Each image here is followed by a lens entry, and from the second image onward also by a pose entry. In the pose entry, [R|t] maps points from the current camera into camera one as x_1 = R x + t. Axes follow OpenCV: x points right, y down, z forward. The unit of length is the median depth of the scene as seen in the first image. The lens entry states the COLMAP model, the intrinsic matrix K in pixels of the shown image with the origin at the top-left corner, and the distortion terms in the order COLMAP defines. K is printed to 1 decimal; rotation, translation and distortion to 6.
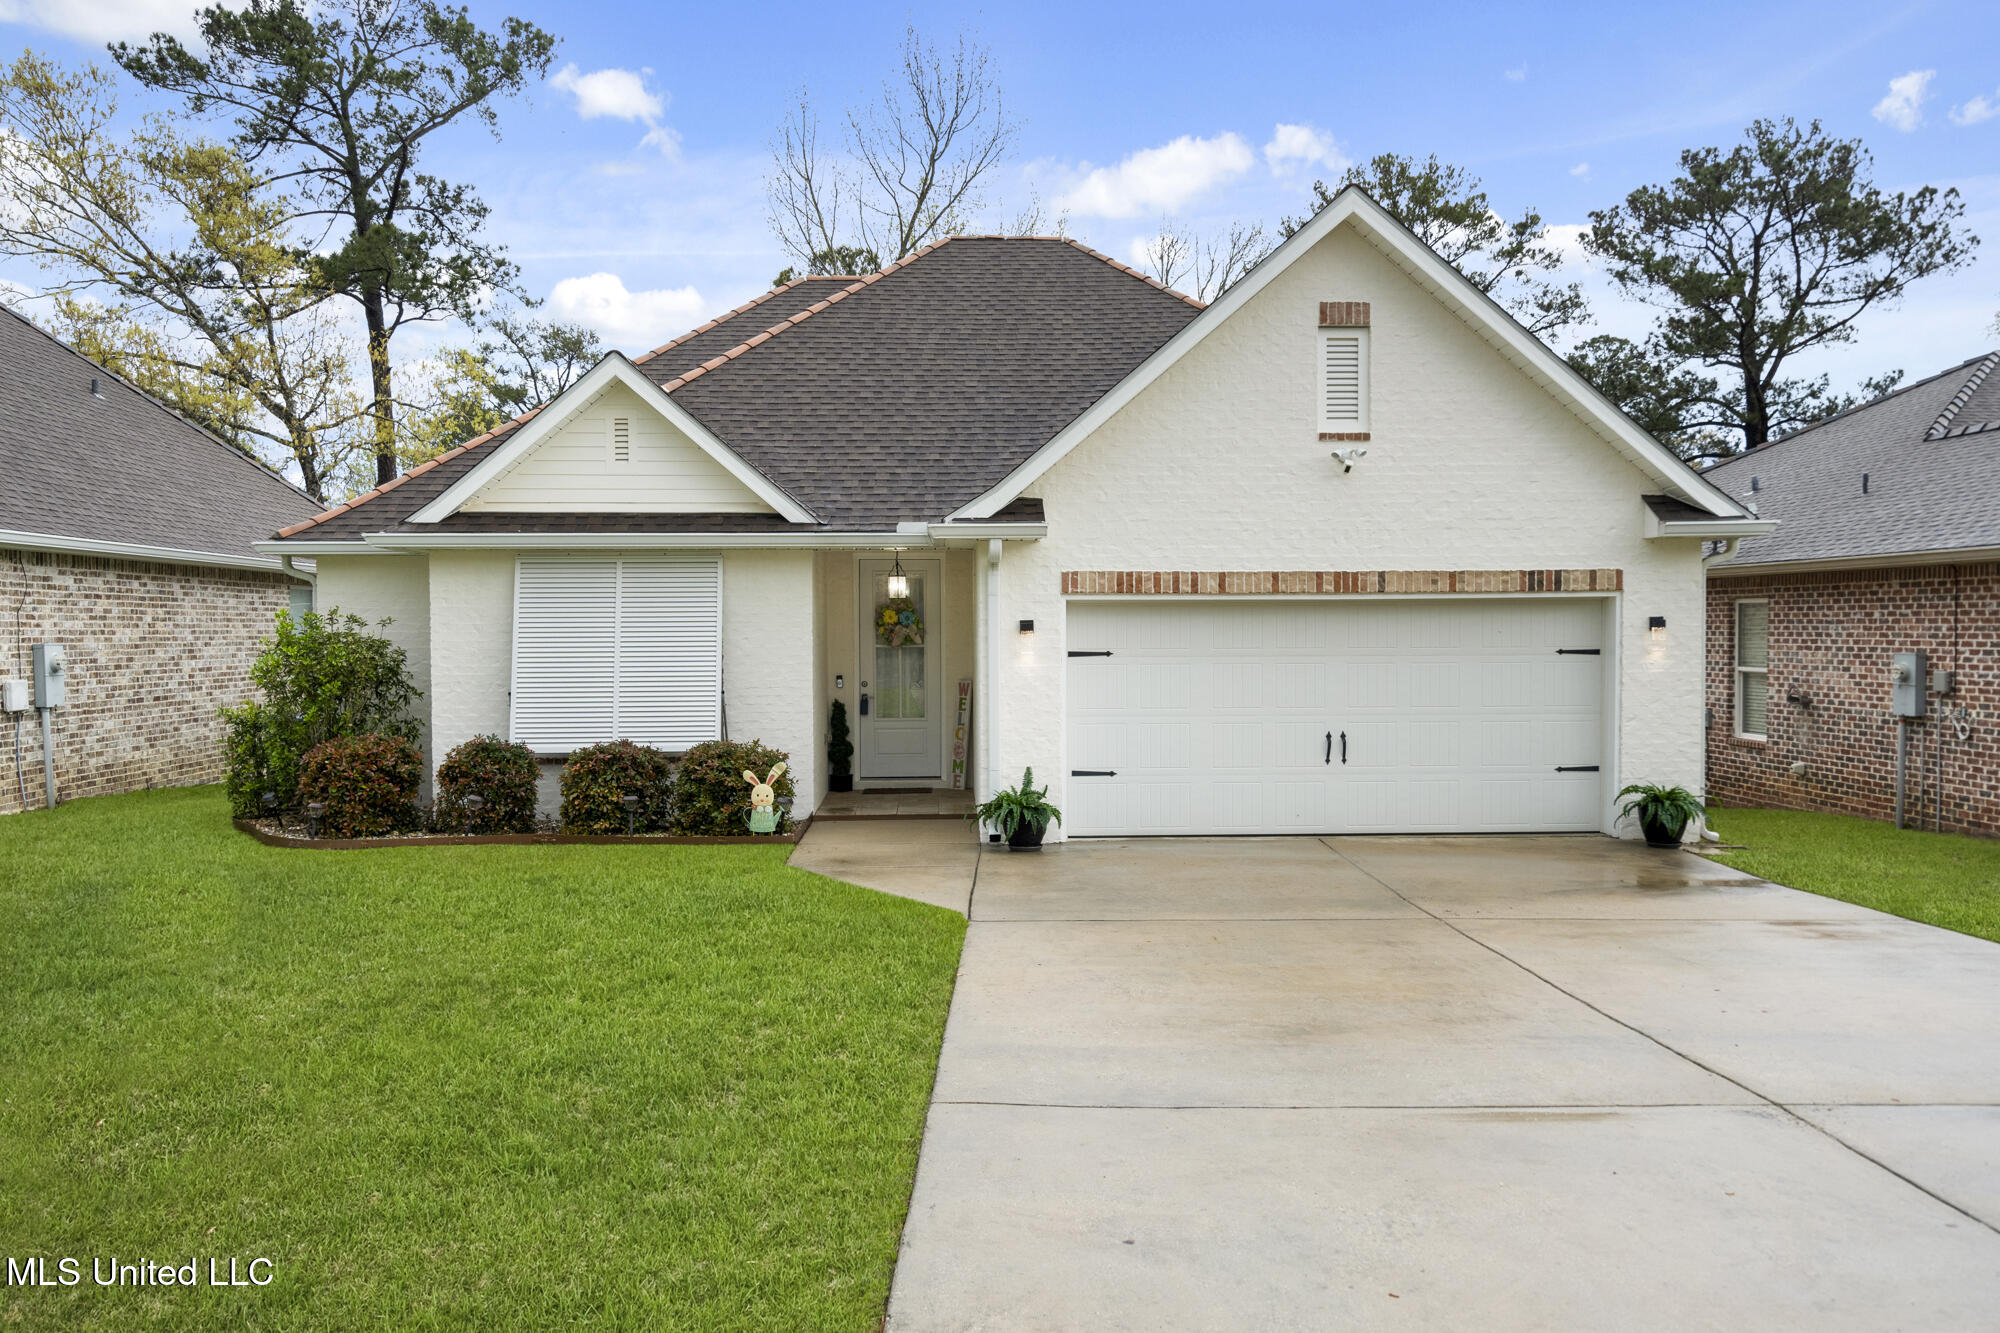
lens RADIAL K [[1580.0, 0, 1000.0], [0, 1580.0, 661.7], [0, 0, 1]] dist [0.005170, -0.003634]
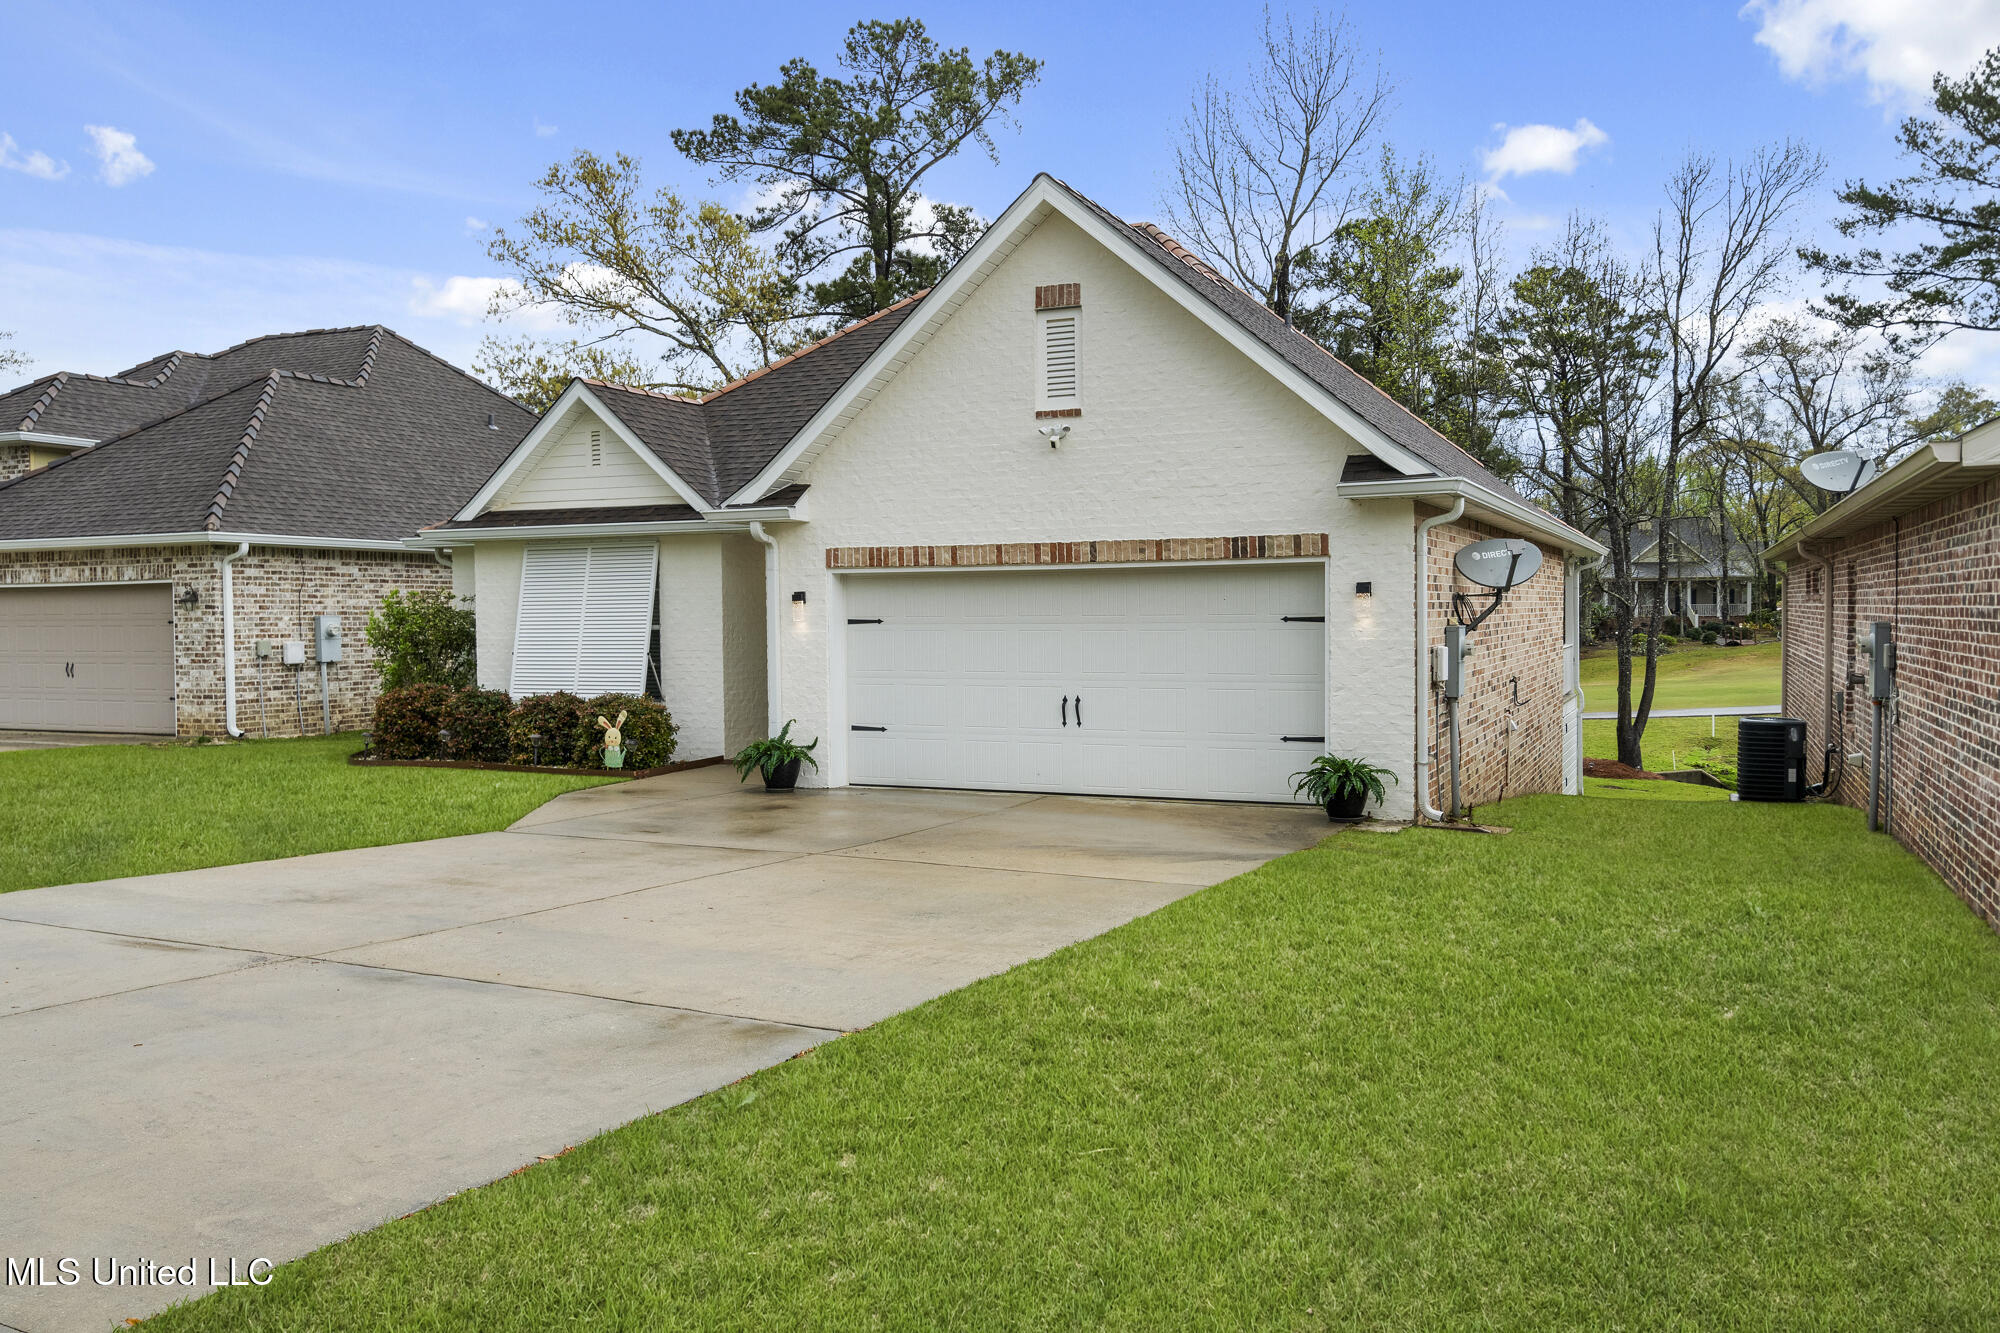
lens RADIAL K [[1580.0, 0, 1001.3], [0, 1580.0, 665.6], [0, 0, 1]] dist [0.005170, -0.003634]
pose [[0.890733, 0.012184, -0.454364, 0.658291], [-0.004976, 0.999842, 0.017056, 0.006719], [0.454500, -0.012931, 0.890653, 0.048804]]
